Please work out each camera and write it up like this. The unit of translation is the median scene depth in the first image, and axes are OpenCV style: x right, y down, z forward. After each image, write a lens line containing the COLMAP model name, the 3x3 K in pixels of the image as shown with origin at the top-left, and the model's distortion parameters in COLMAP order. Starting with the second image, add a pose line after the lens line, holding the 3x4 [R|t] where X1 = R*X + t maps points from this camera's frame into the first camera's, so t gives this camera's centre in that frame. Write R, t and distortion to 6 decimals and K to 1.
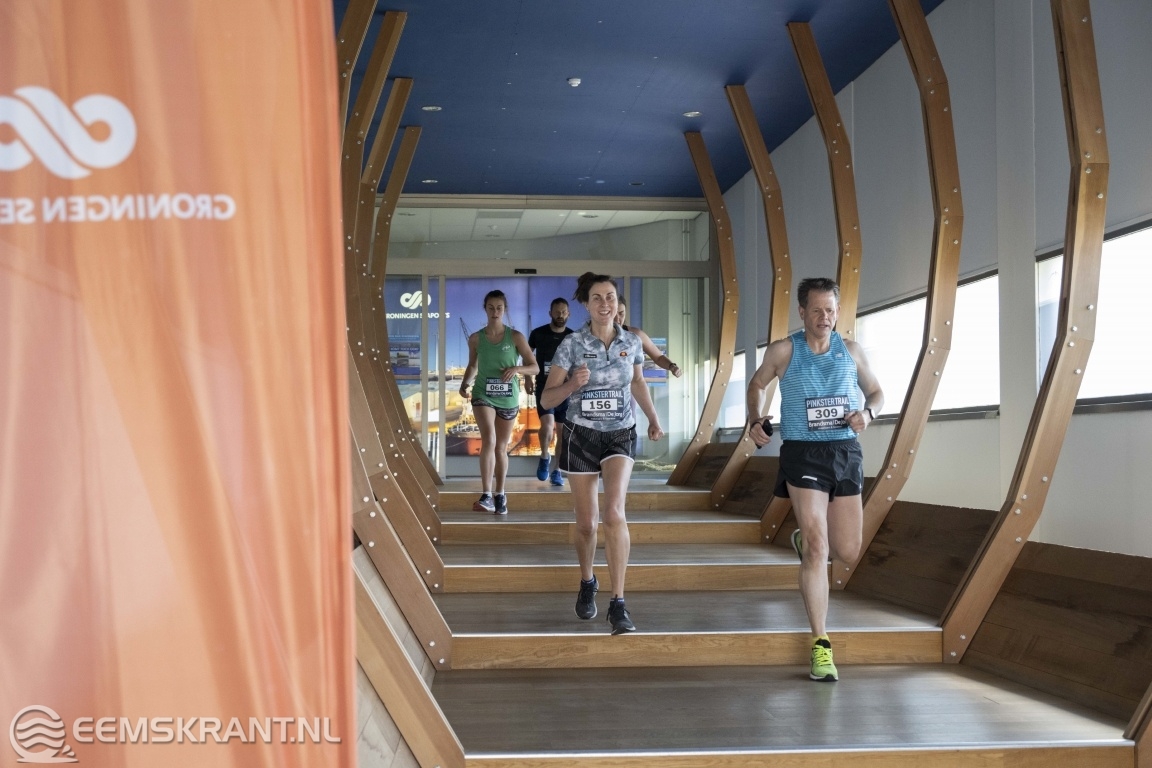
lens RADIAL K [[1583.9, 0, 576.0], [0, 1583.9, 384.0], [0, 0, 1]] dist [0.006626, 0.002822]
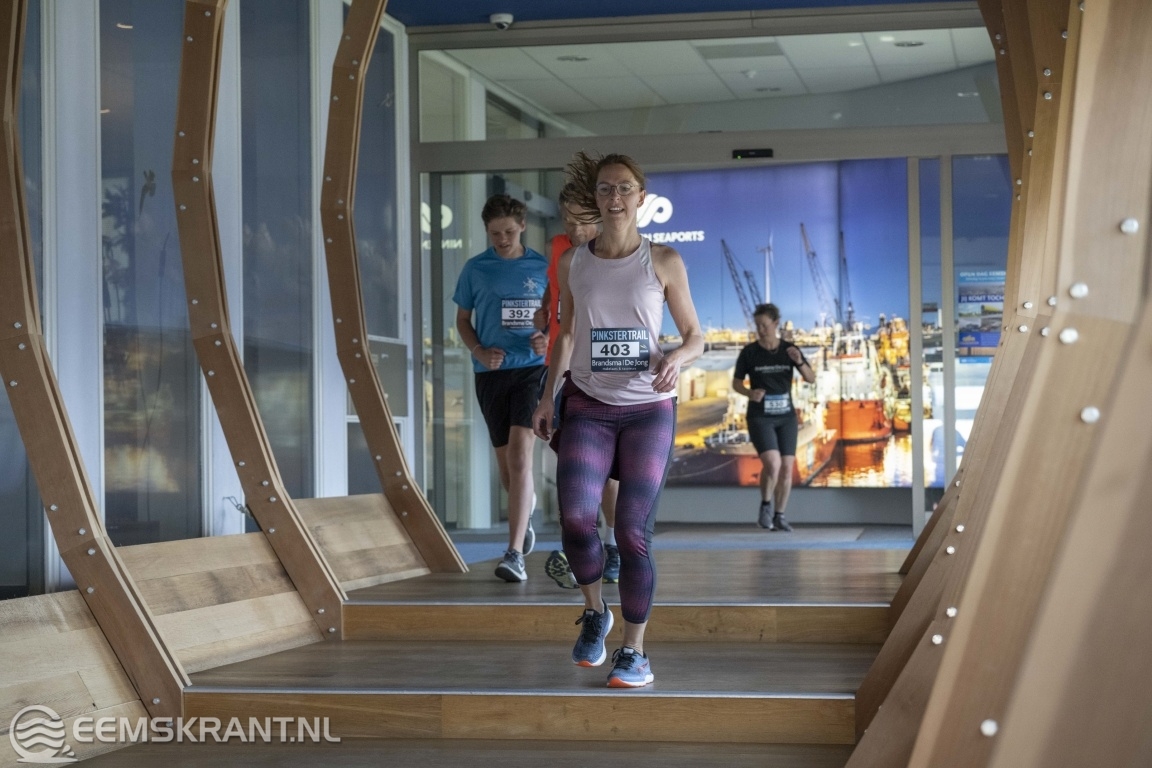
lens RADIAL K [[2457.4, 0, 576.0], [0, 2457.4, 384.0], [0, 0, 1]] dist [0.011150, -0.162233]
pose [[0.959089, -0.015266, -0.282693, 0.136568], [0.021758, 0.999566, 0.019840, -0.010437], [0.282268, -0.025179, 0.959005, 0.173918]]
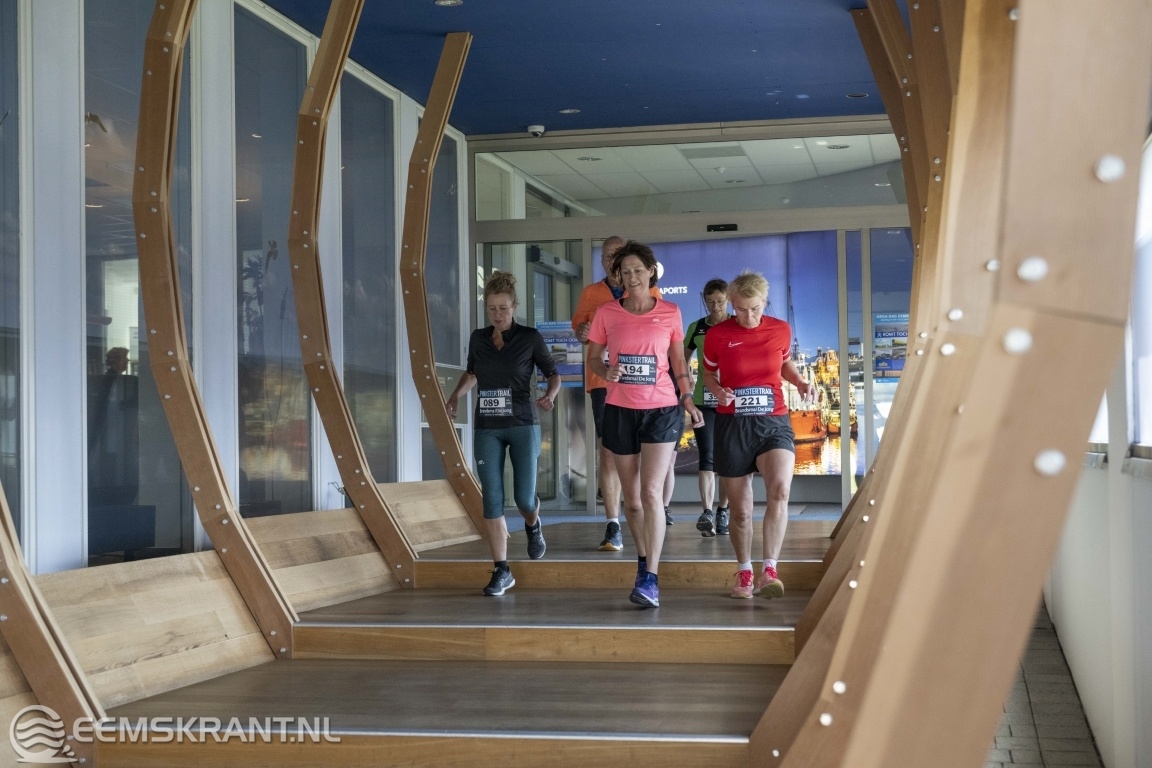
lens RADIAL K [[1804.0, 0, 576.0], [0, 1804.0, 384.0], [0, 0, 1]] dist [-0.016174, 0.063338]
pose [[0.955447, -0.021046, -0.294411, 0.137231], [0.024846, 0.999649, 0.009170, -0.008566], [0.294115, -0.016076, 0.955635, 0.181903]]
